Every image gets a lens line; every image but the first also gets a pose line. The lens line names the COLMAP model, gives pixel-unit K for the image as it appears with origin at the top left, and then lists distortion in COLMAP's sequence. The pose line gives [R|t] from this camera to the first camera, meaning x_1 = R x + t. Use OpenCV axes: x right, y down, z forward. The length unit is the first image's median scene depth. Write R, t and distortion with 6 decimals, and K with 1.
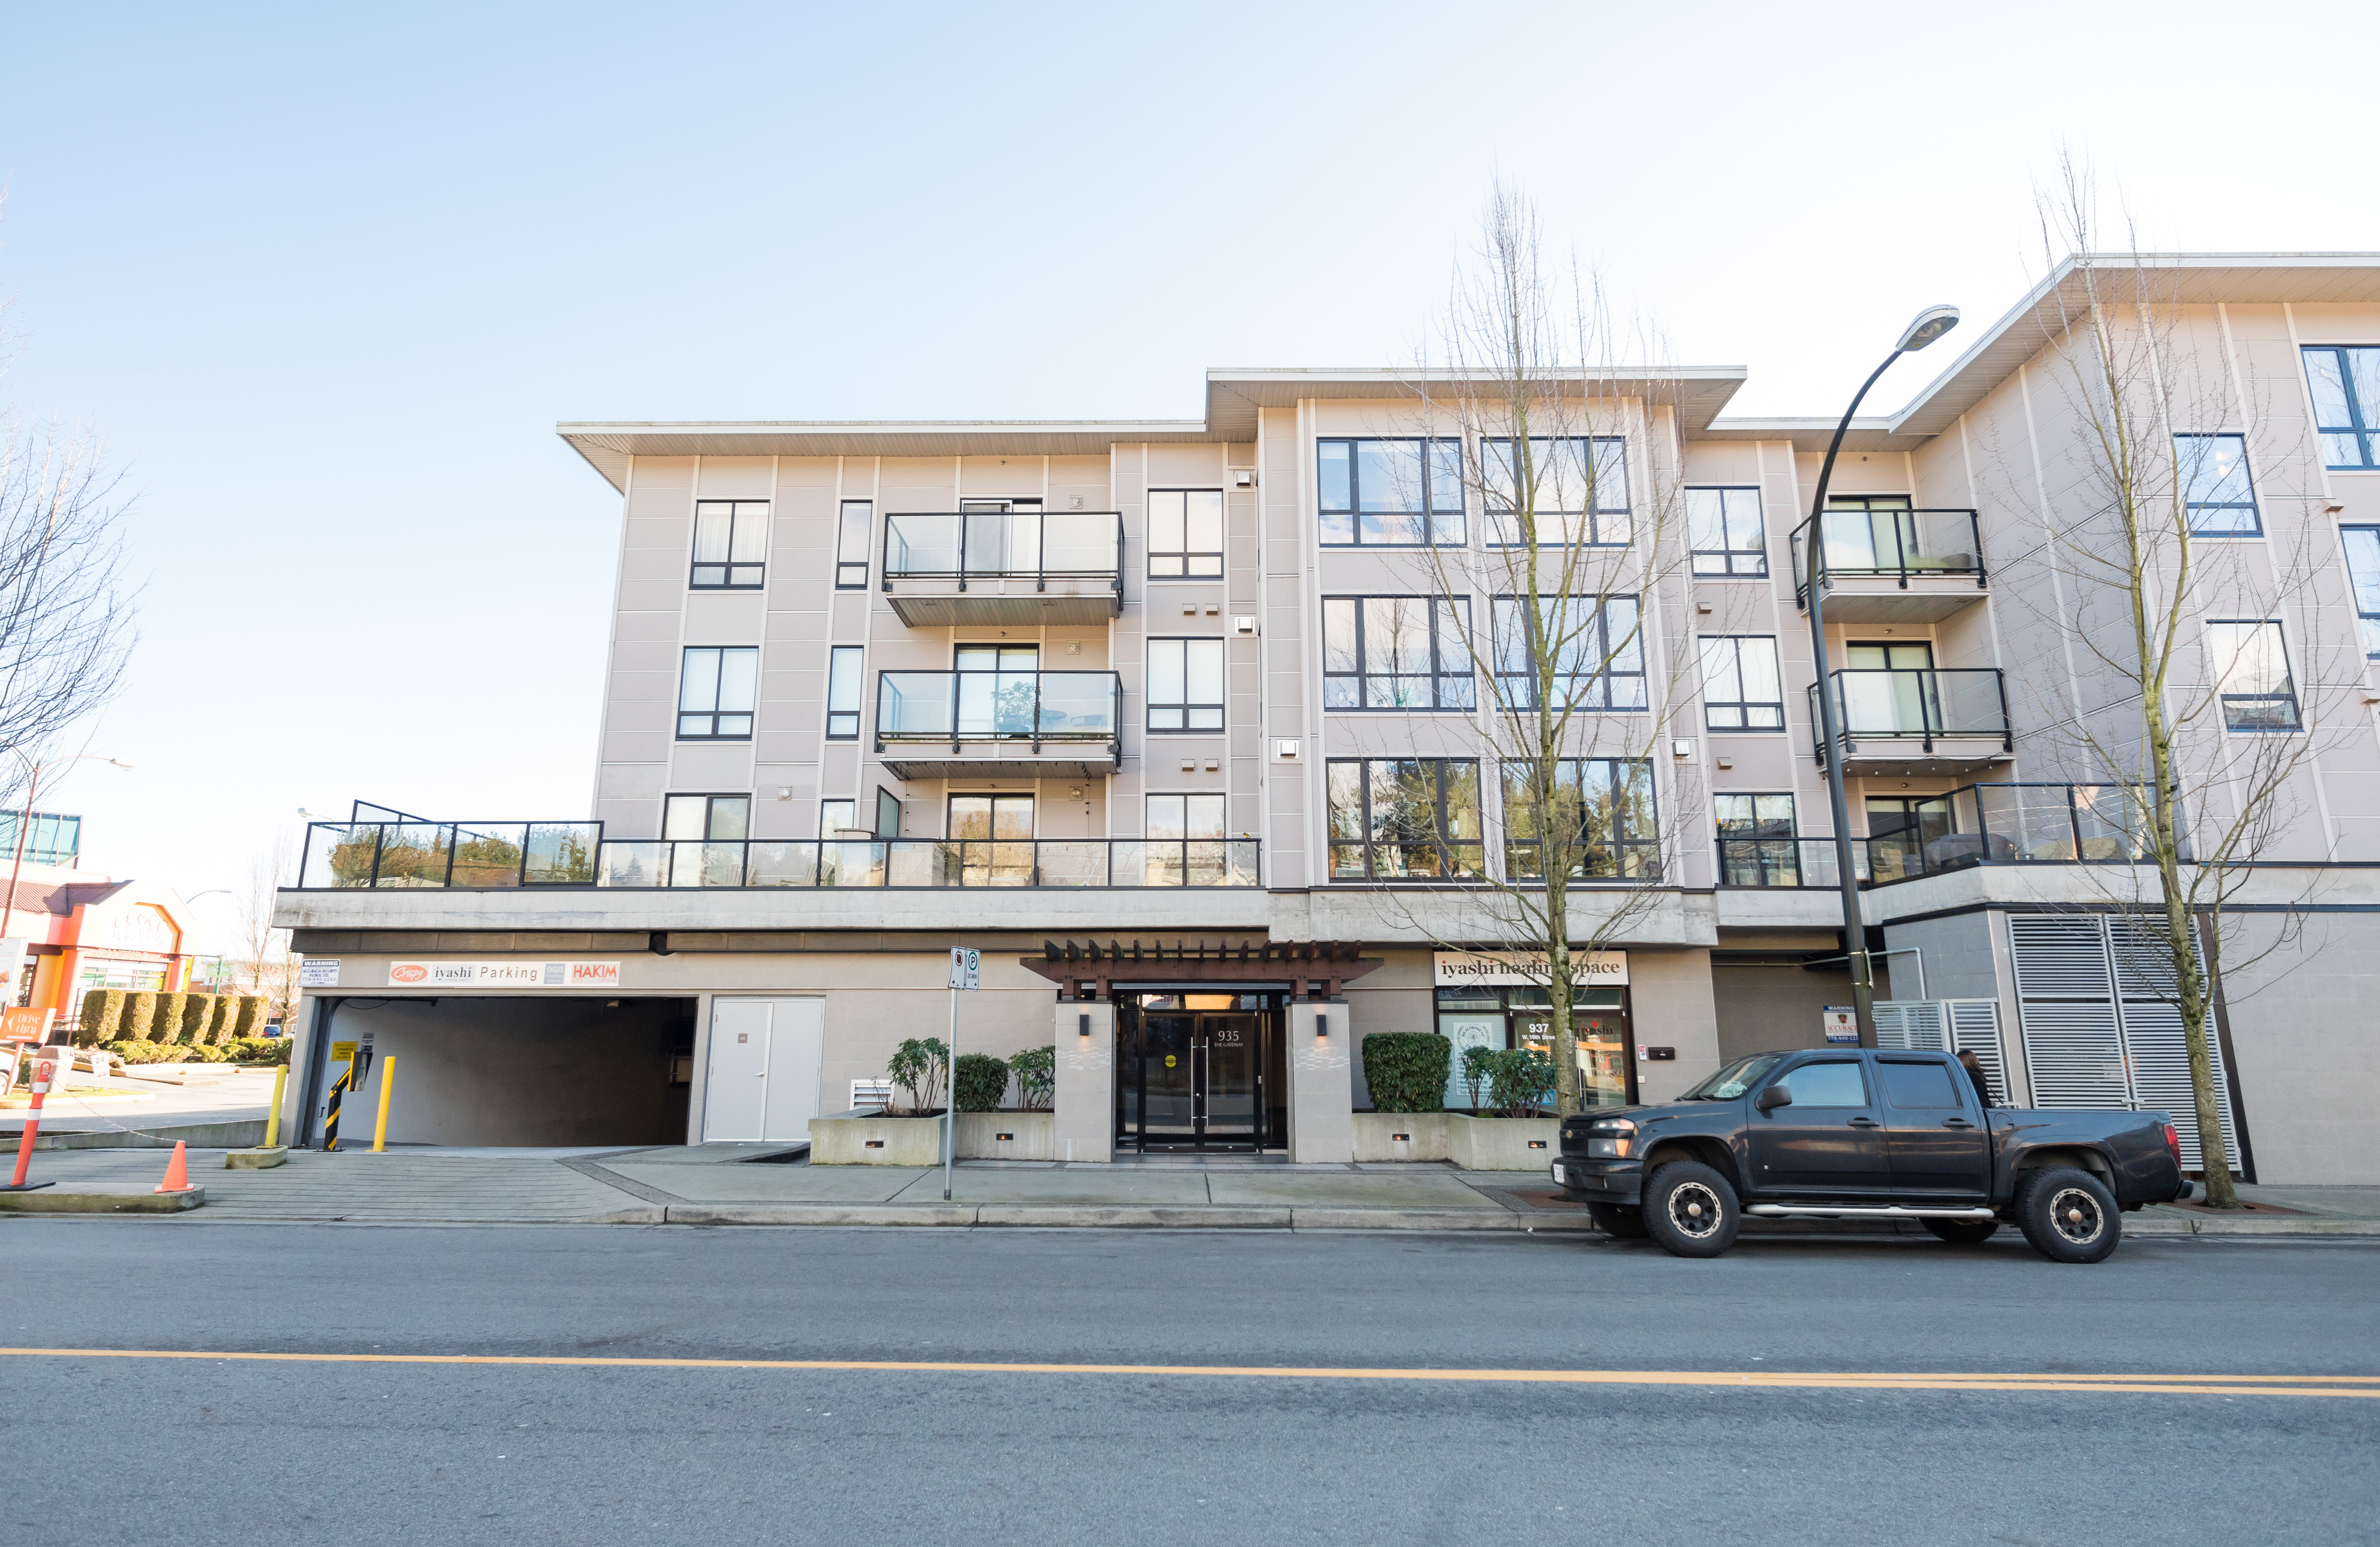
lens RADIAL K [[1277.8, 0, 1188.8], [0, 1277.8, 730.8], [0, 0, 1]] dist [-0.006261, -0.000142]
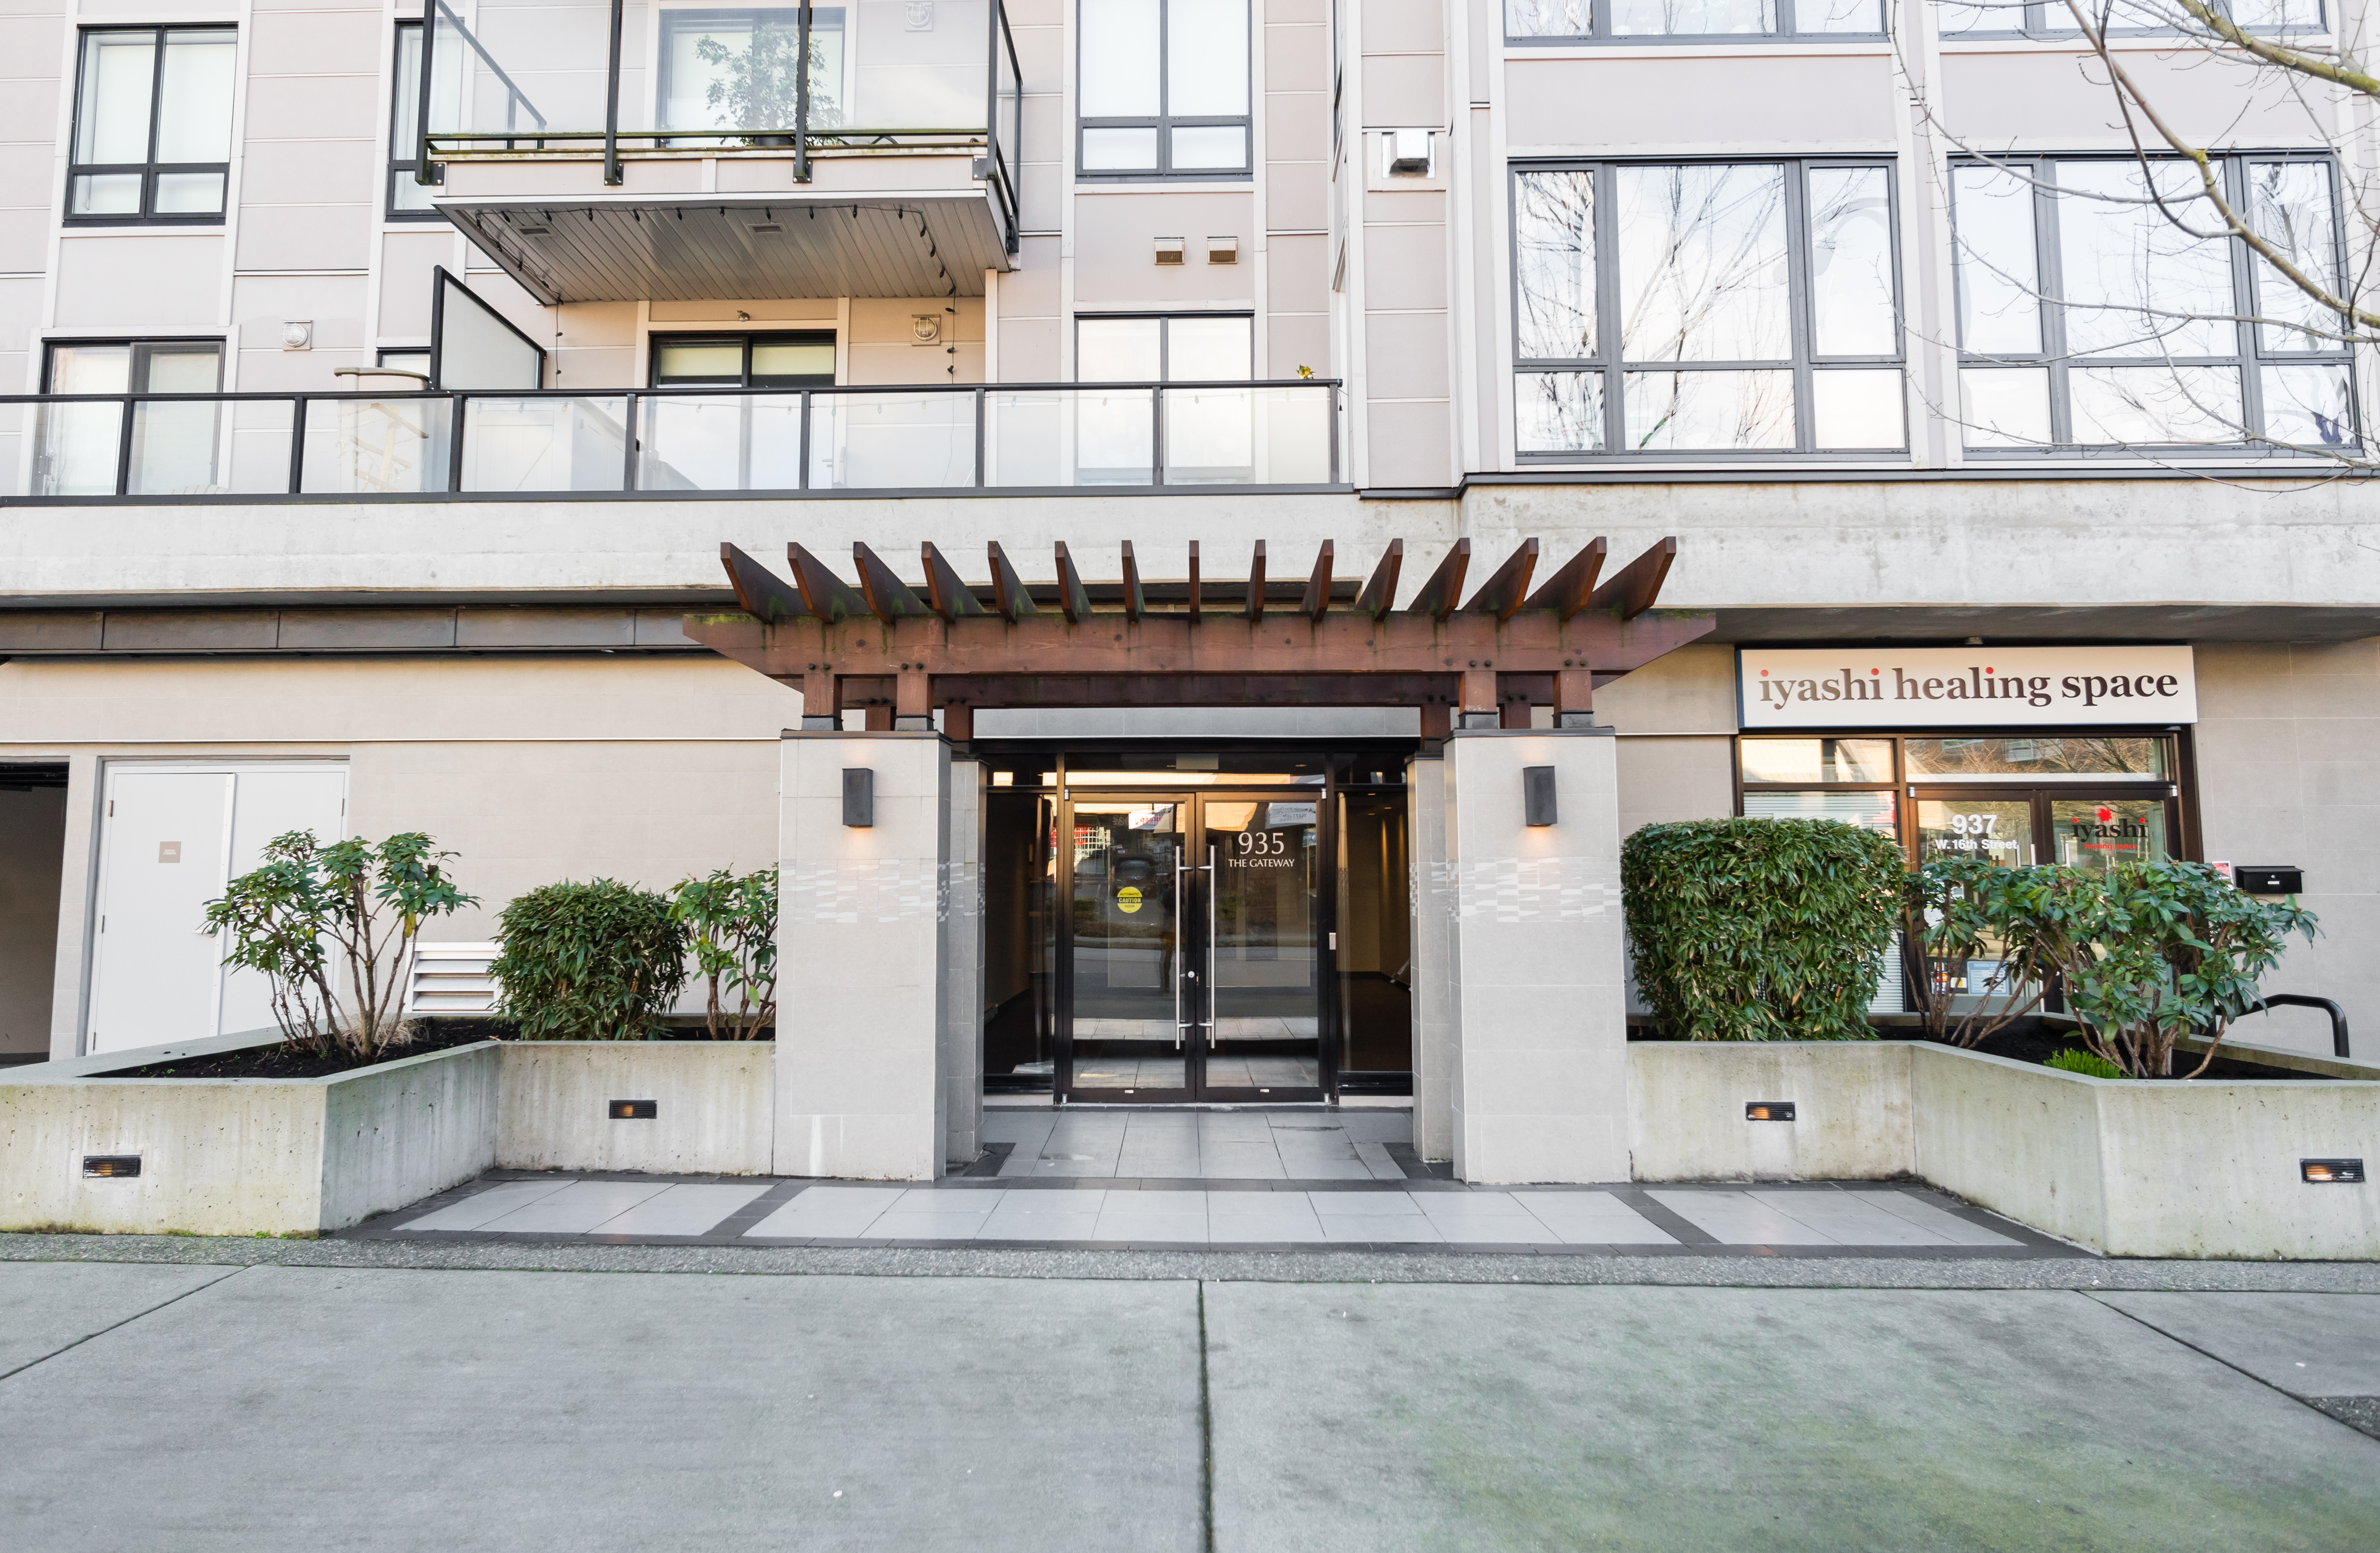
lens RADIAL K [[1257.8, 0, 1186.2], [0, 1257.8, 756.1], [0, 0, 1]] dist [0.001323, 0.000302]
pose [[0.999914, -0.003613, -0.012582, 0.011371], [0.005299, 0.990606, 0.136645, 0.160301], [0.011970, -0.136700, 0.990540, 0.614818]]
